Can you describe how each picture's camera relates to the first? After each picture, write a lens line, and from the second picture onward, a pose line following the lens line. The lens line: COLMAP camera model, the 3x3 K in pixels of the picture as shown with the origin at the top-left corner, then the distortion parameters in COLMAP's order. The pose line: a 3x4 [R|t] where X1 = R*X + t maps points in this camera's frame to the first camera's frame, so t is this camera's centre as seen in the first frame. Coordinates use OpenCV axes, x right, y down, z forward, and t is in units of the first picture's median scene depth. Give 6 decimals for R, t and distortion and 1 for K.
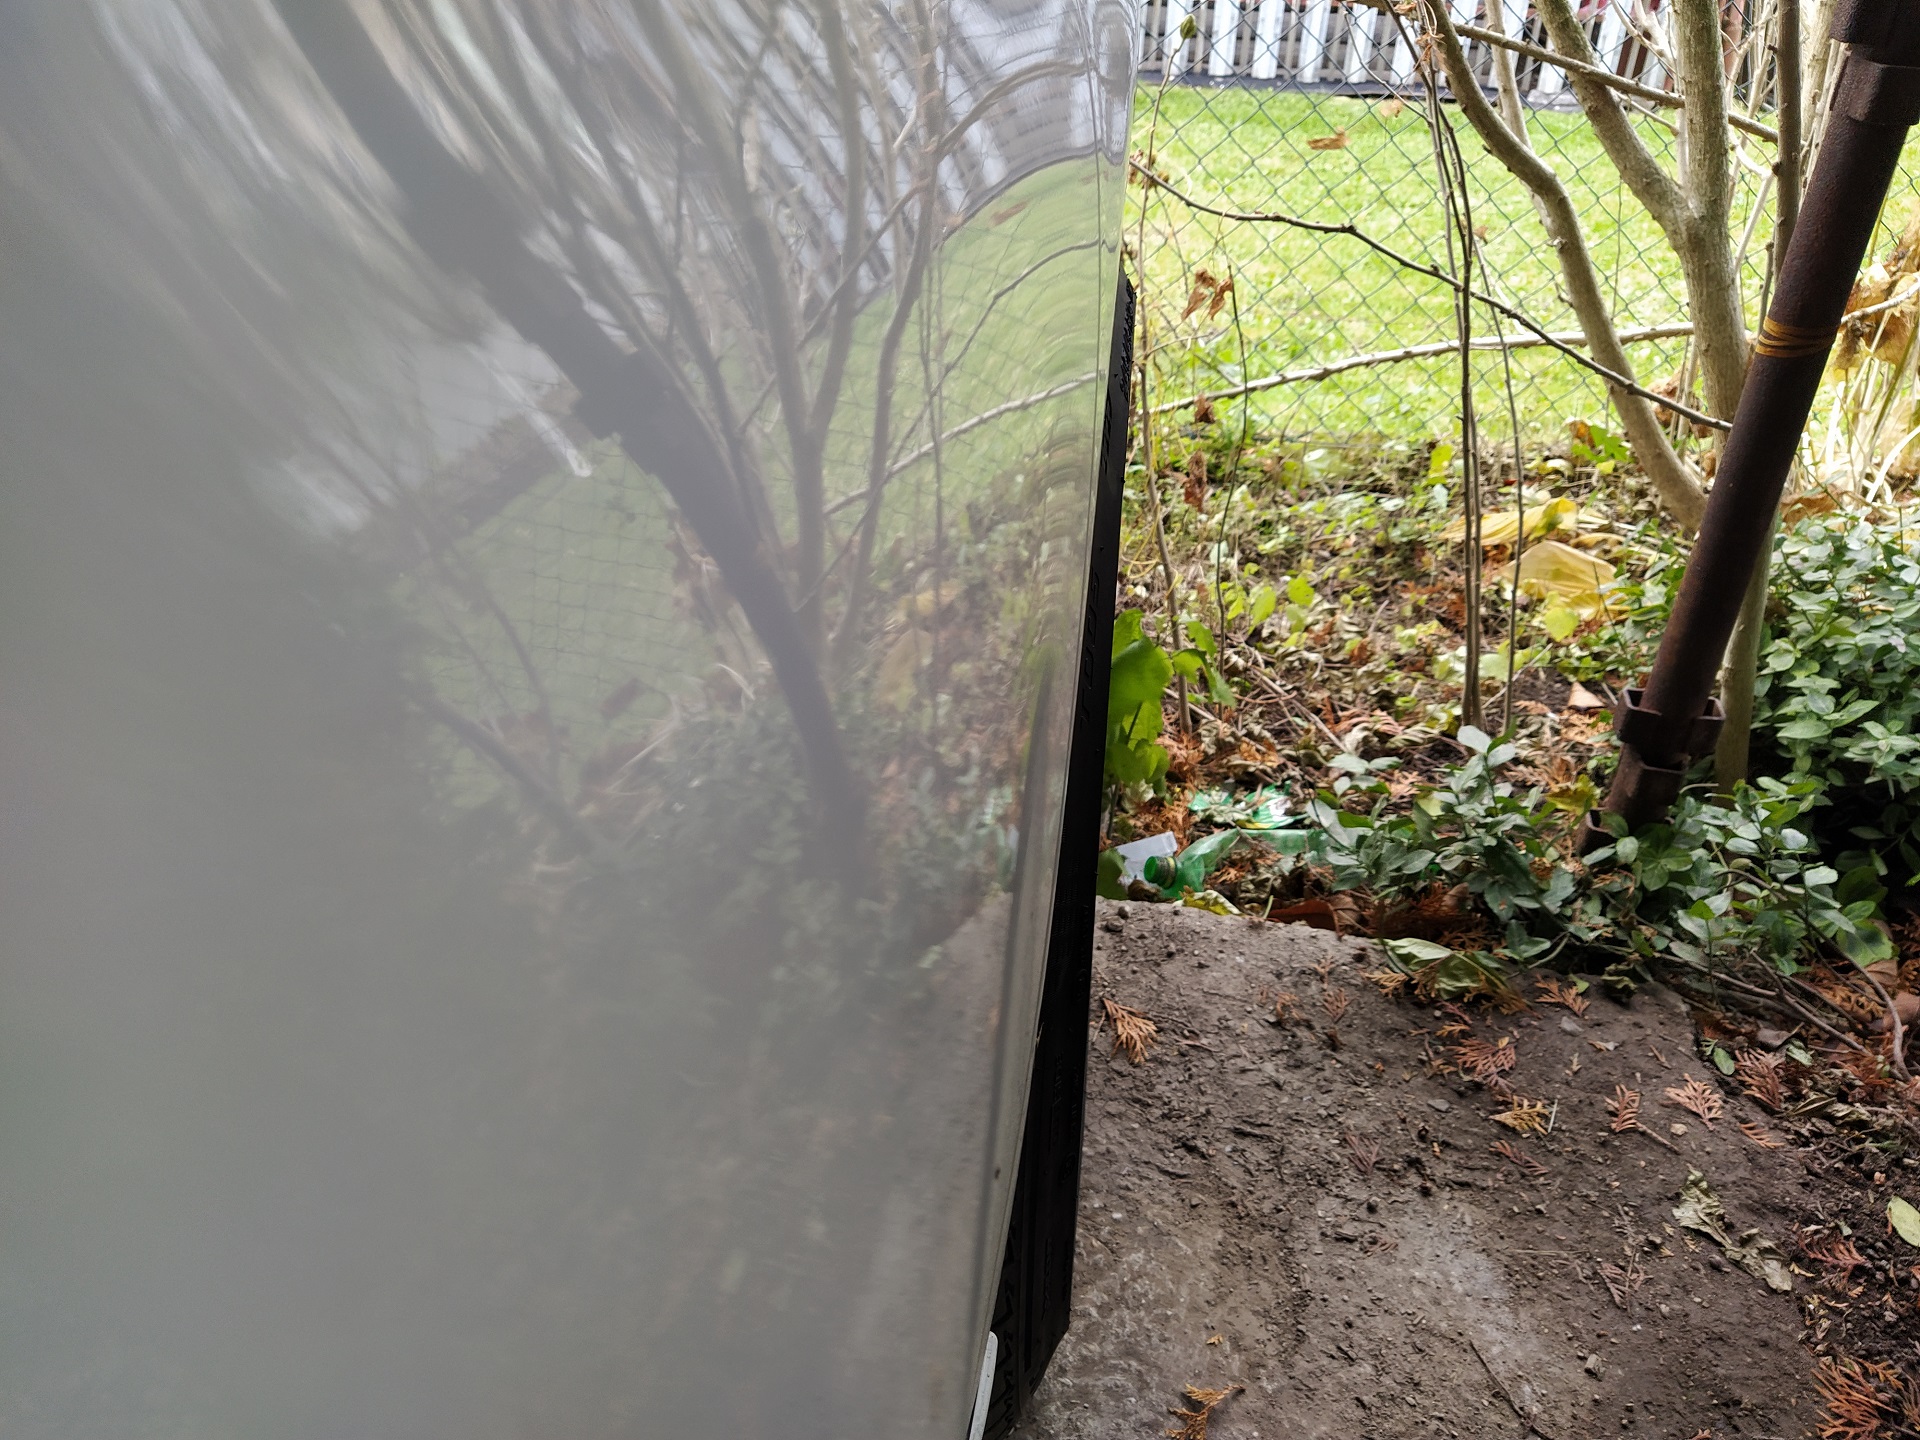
lens RADIAL K [[1475.5, 0, 953.6], [0, 1475.5, 712.5], [0, 0, 1]] dist [0.080794, -0.139703]
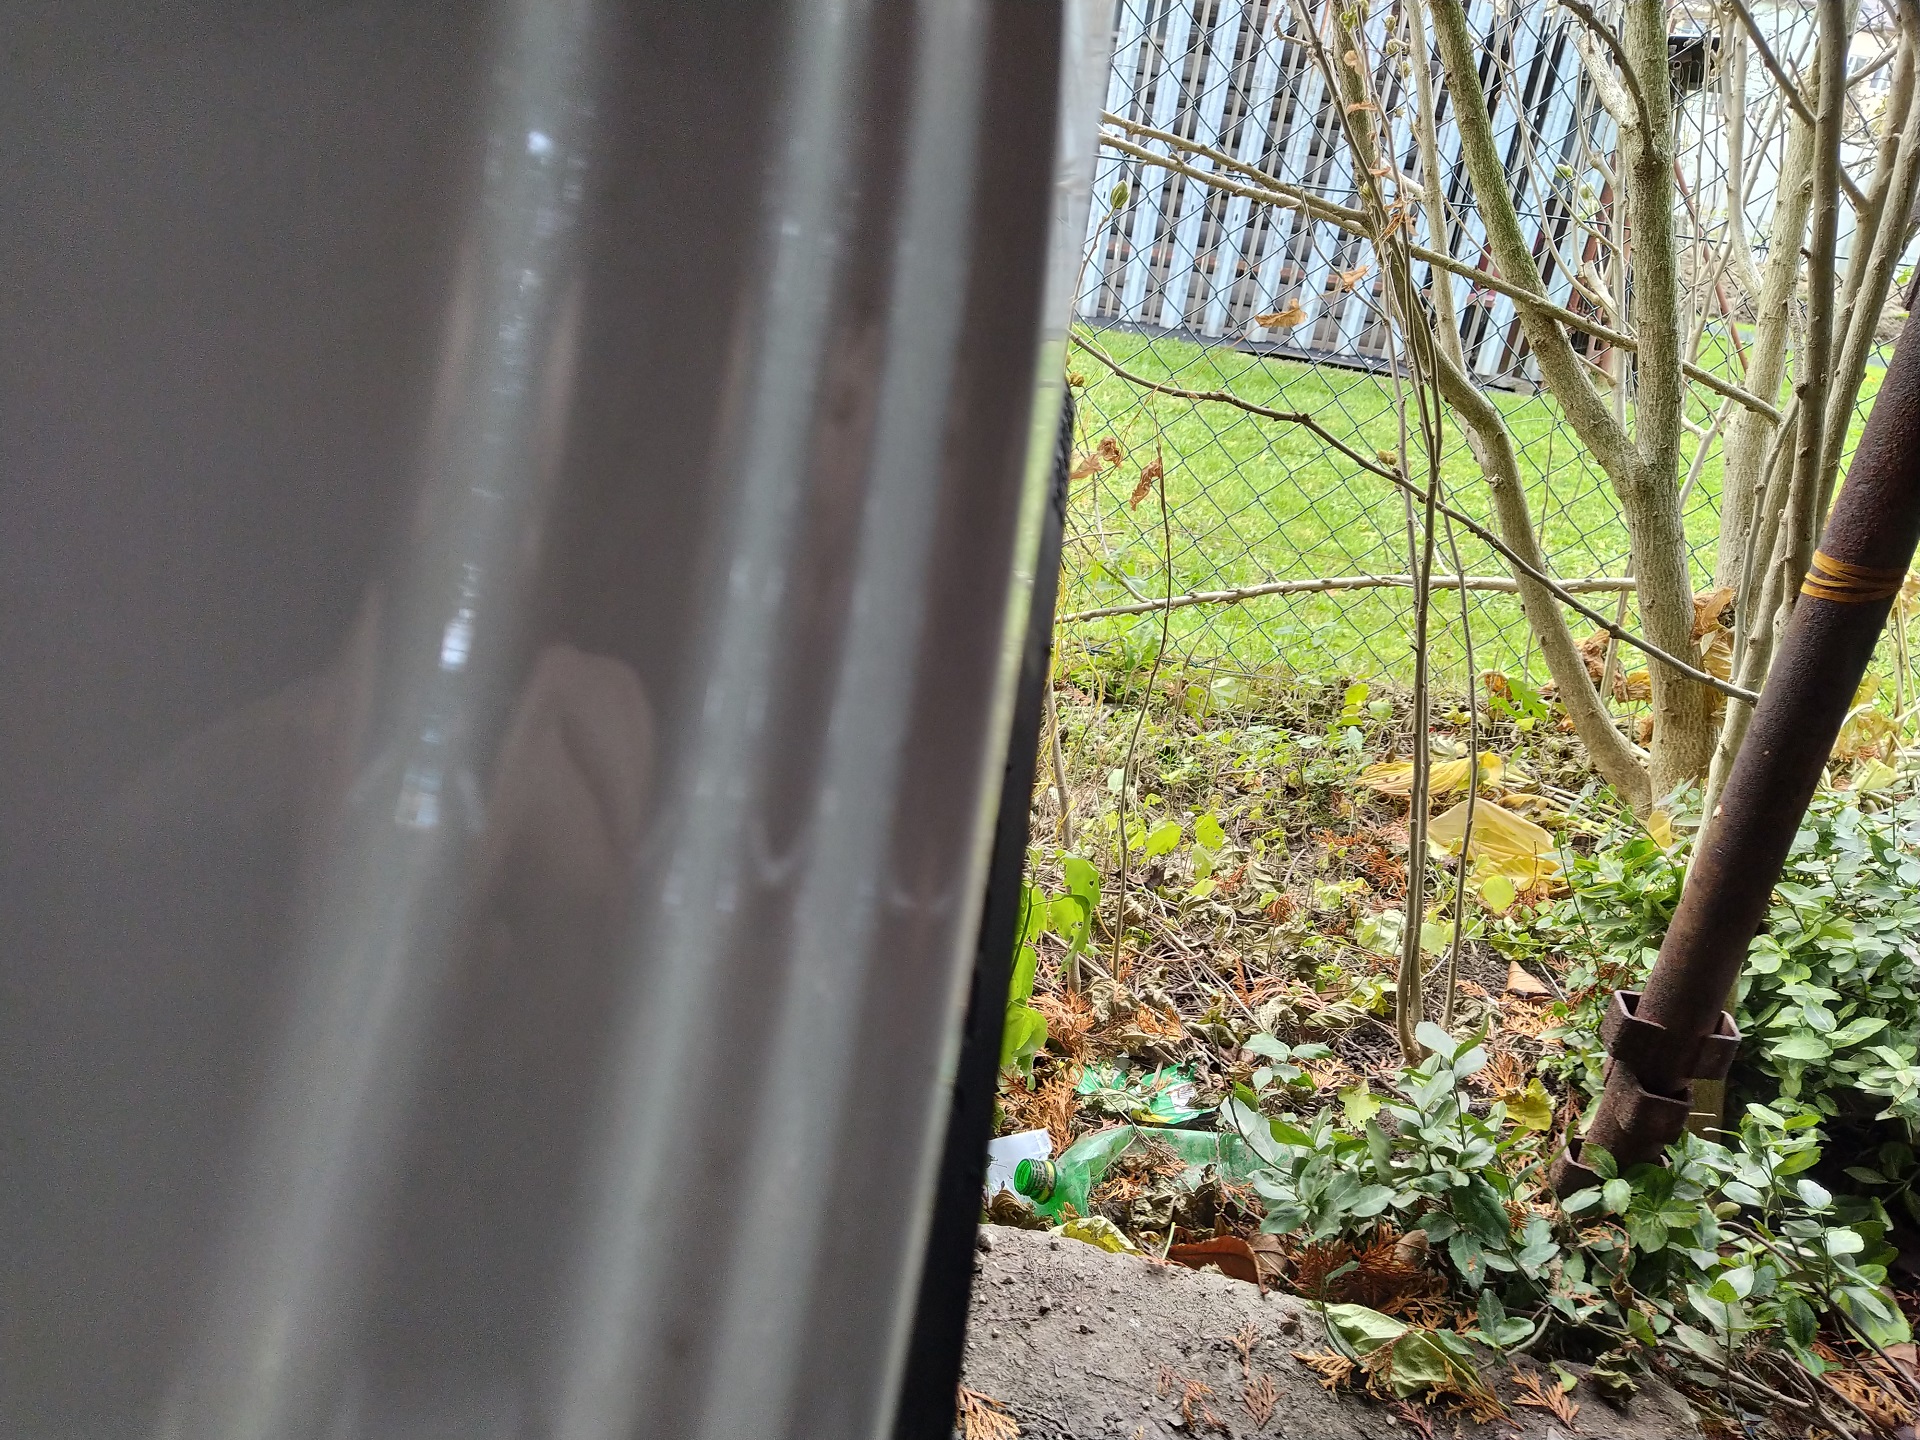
lens RADIAL K [[1475.5, 0, 953.6], [0, 1475.5, 712.5], [0, 0, 1]] dist [0.080794, -0.139703]
pose [[0.993396, 0.086058, 0.075887, 0.013723], [-0.074693, 0.987098, -0.141625, -0.018578], [-0.087095, 0.135021, 0.987007, 0.167696]]
